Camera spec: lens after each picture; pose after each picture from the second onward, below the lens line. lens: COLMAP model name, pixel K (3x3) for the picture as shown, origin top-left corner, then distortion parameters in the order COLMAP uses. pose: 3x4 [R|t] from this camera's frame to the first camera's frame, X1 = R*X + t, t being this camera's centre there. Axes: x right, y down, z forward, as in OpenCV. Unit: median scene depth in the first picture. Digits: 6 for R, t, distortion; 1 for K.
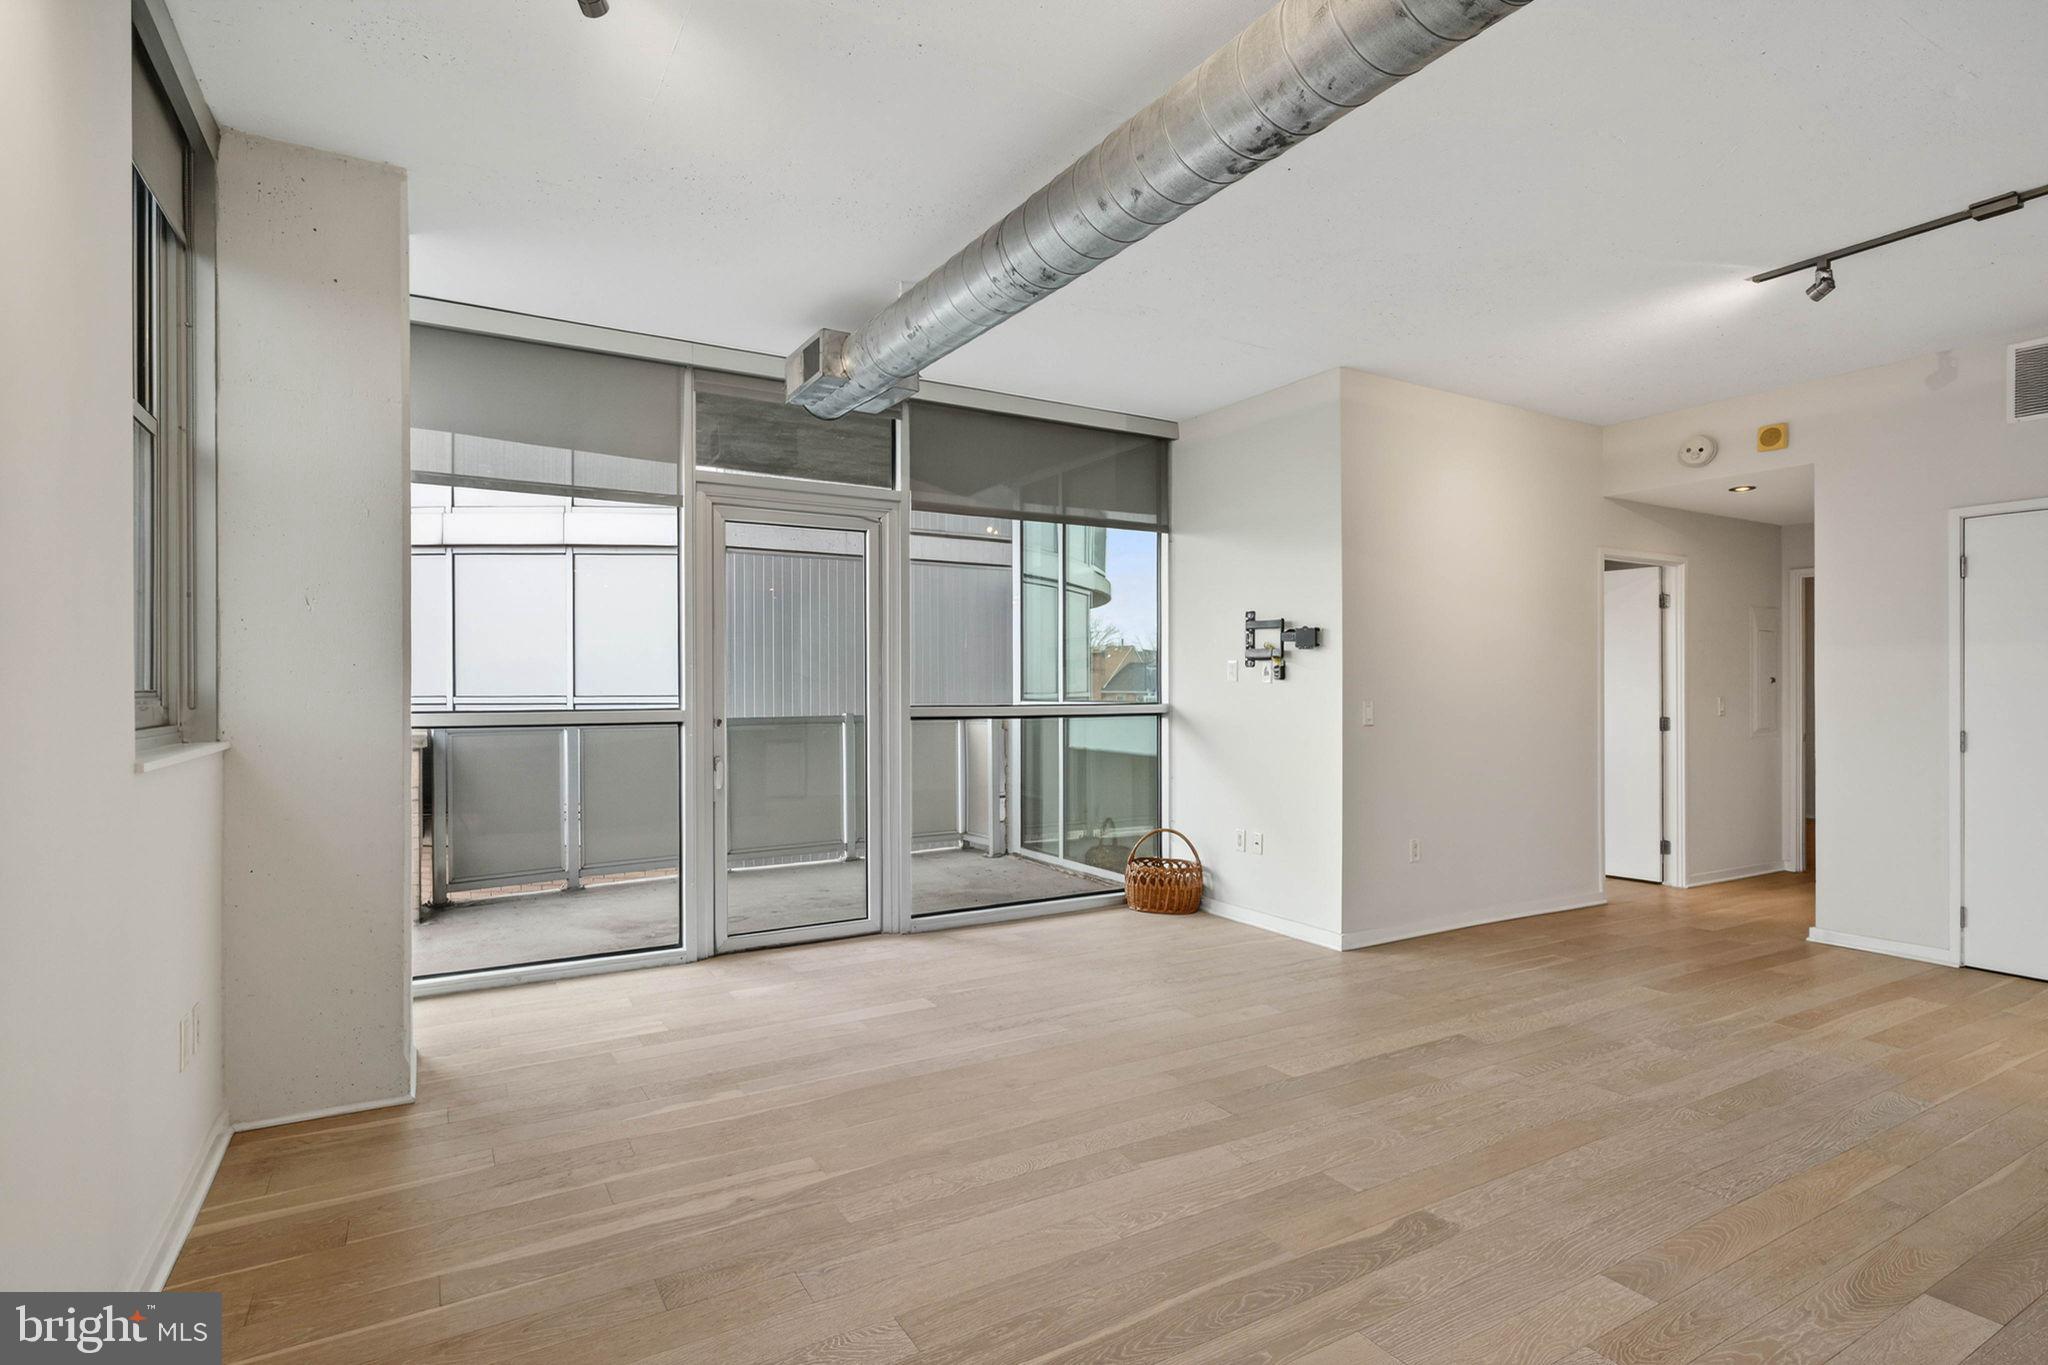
lens RADIAL K [[1014.8, 0, 1024.0], [0, 1014.8, 682.5], [0, 0, 1]] dist [-0.000006, 0.000960]
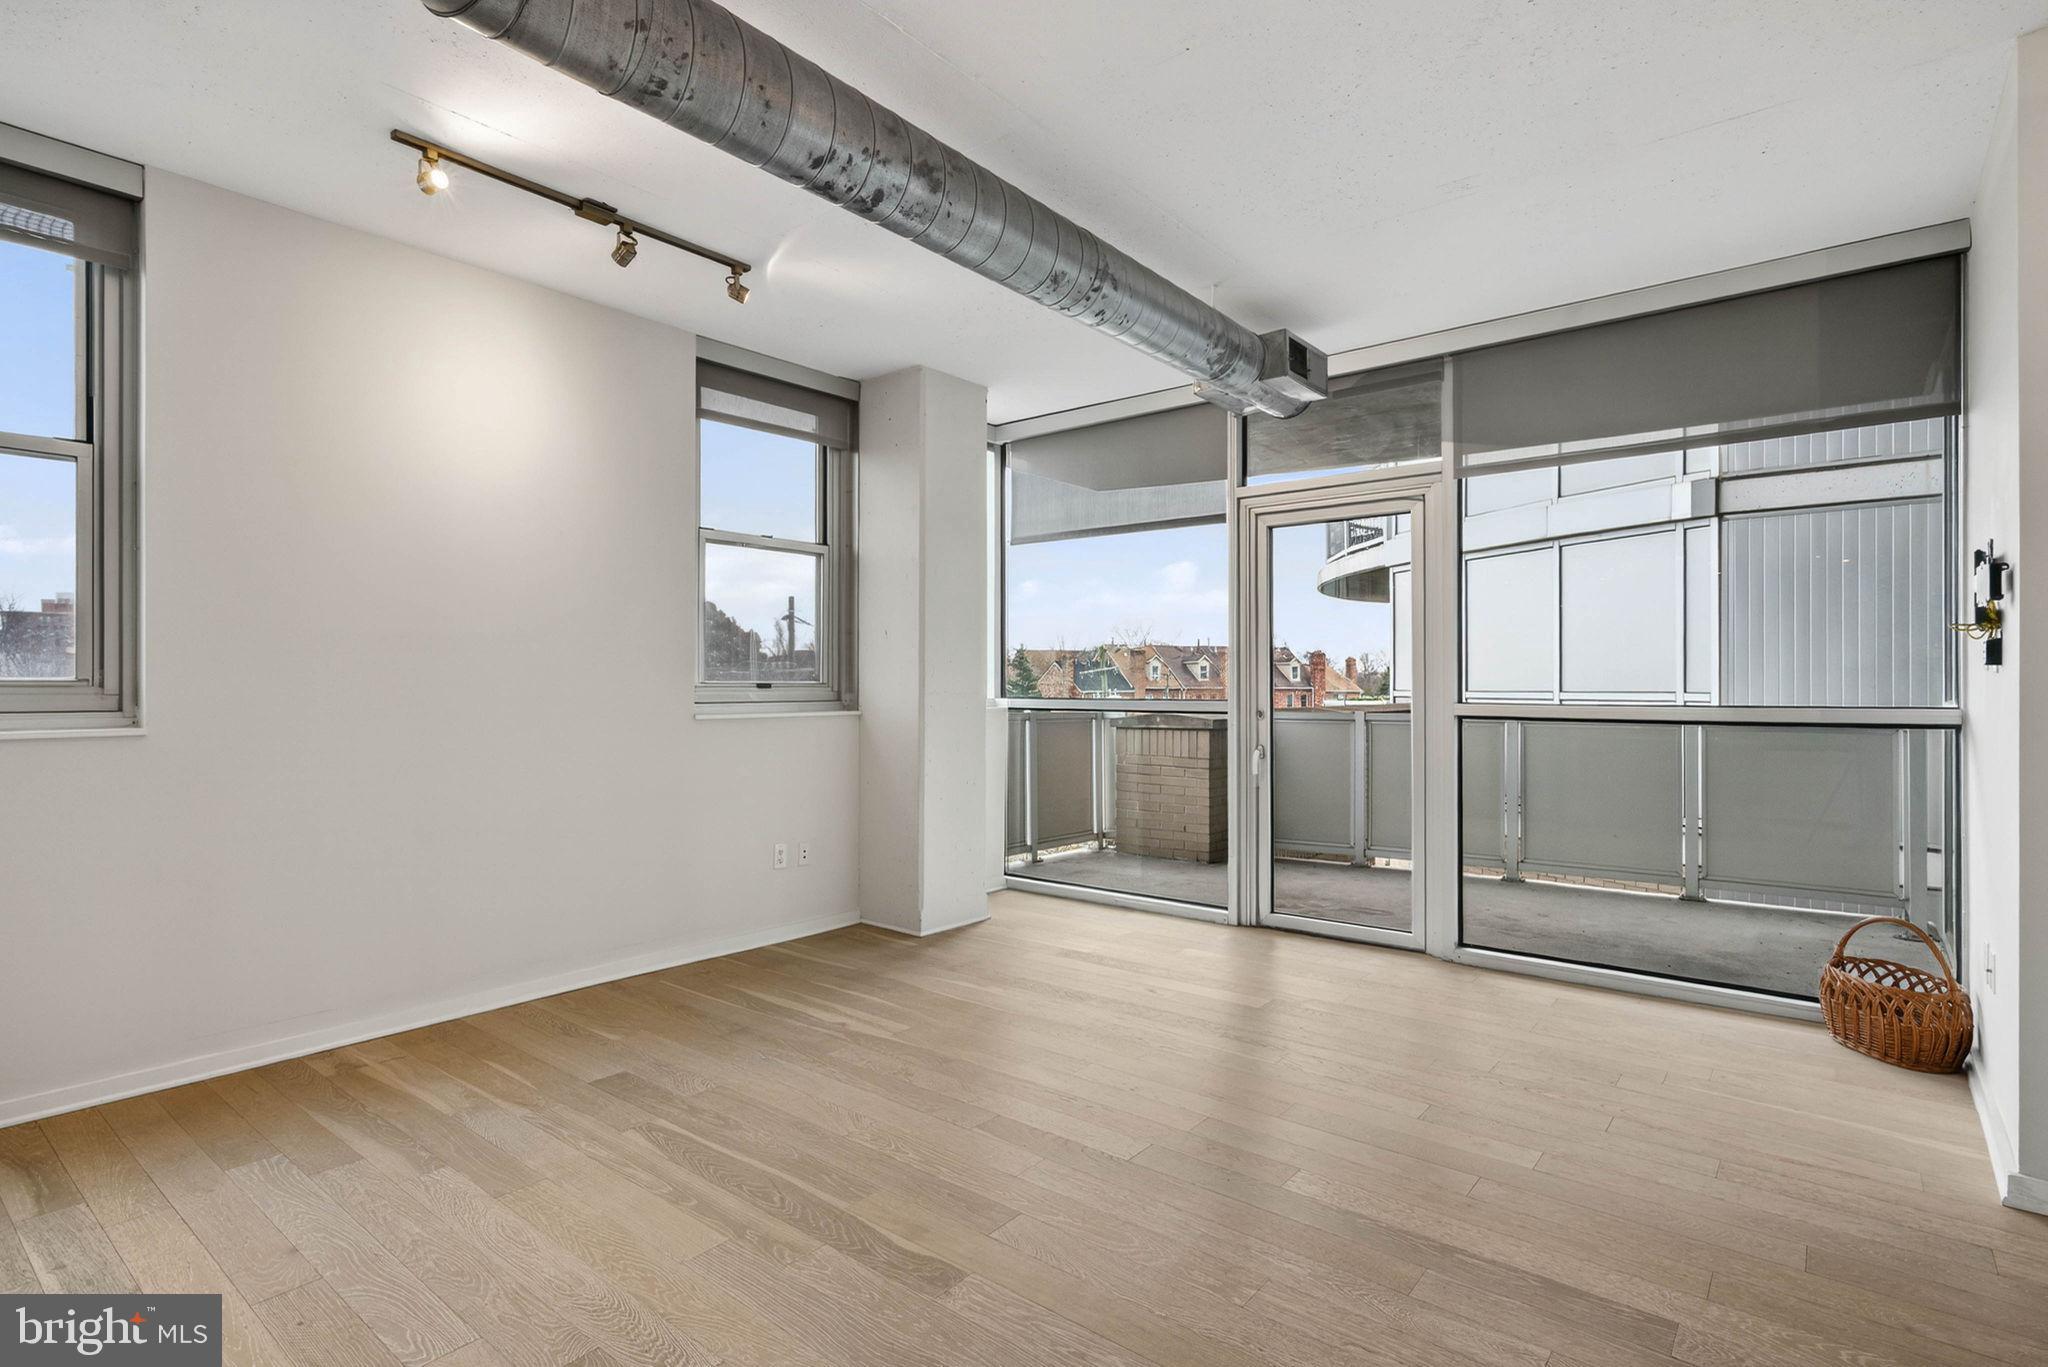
lens RADIAL K [[1014.8, 0, 1024.0], [0, 1014.8, 683.5], [0, 0, 1]] dist [-0.000006, 0.000960]
pose [[0.351148, 0.000848, -0.936319, 0.607773], [0.003228, 0.999993, 0.002116, 0.003192], [0.936314, -0.003766, 0.351143, 0.363652]]
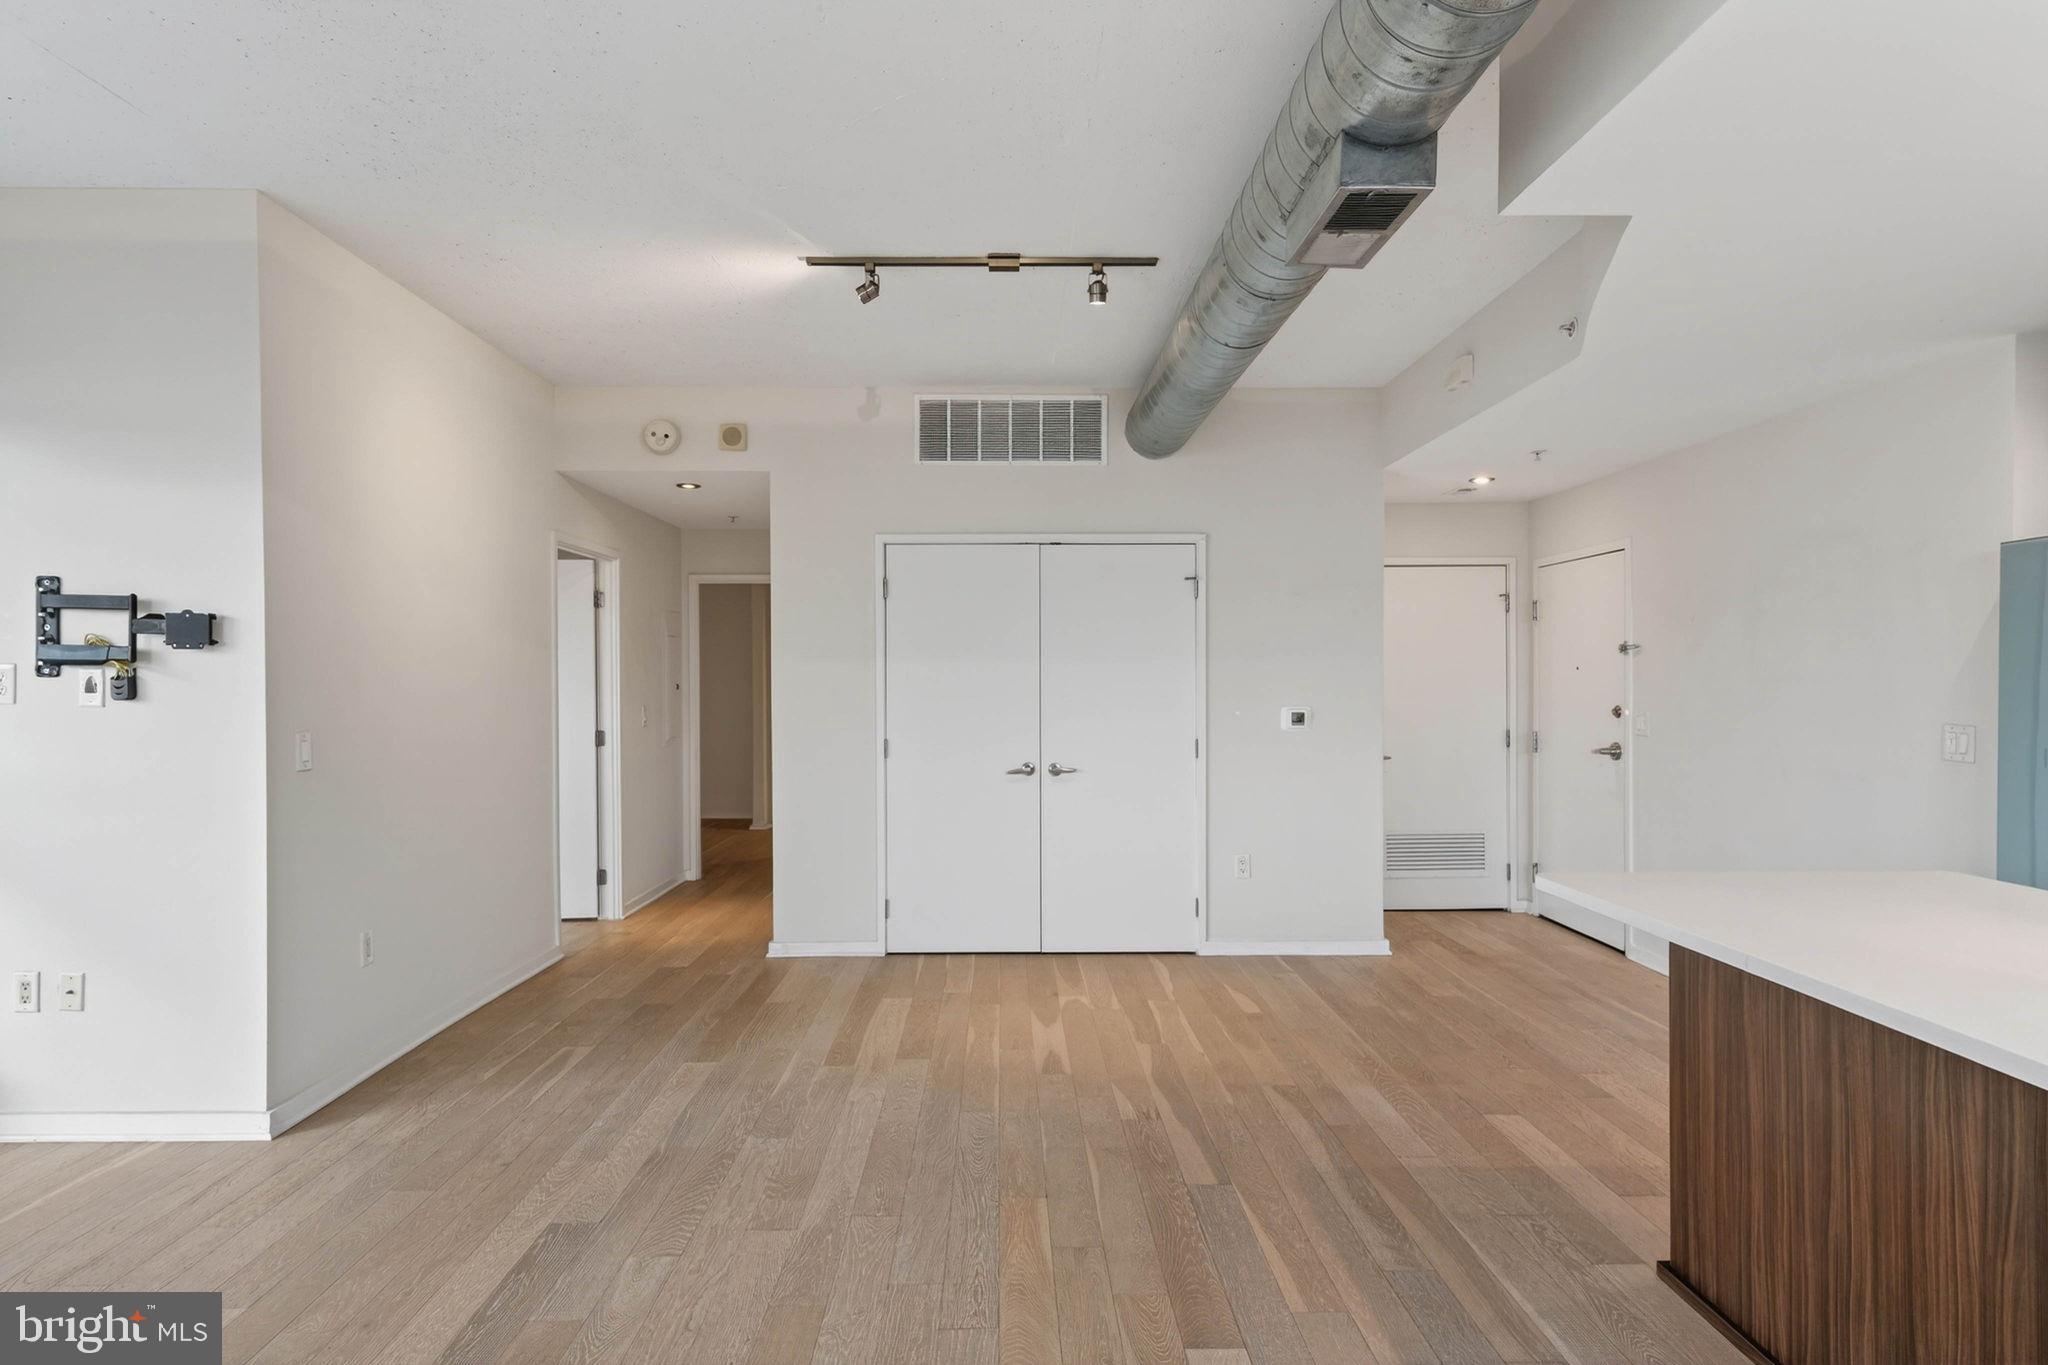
lens RADIAL K [[1130.1, 0, 1018.5], [0, 1130.1, 690.3], [0, 0, 1]] dist [0.006646, 0.001102]
pose [[0.499875, -0.009045, 0.866050, -0.055393], [-0.002199, 0.999929, 0.011712, -0.018256], [-0.866095, -0.007759, 0.499820, 0.257463]]
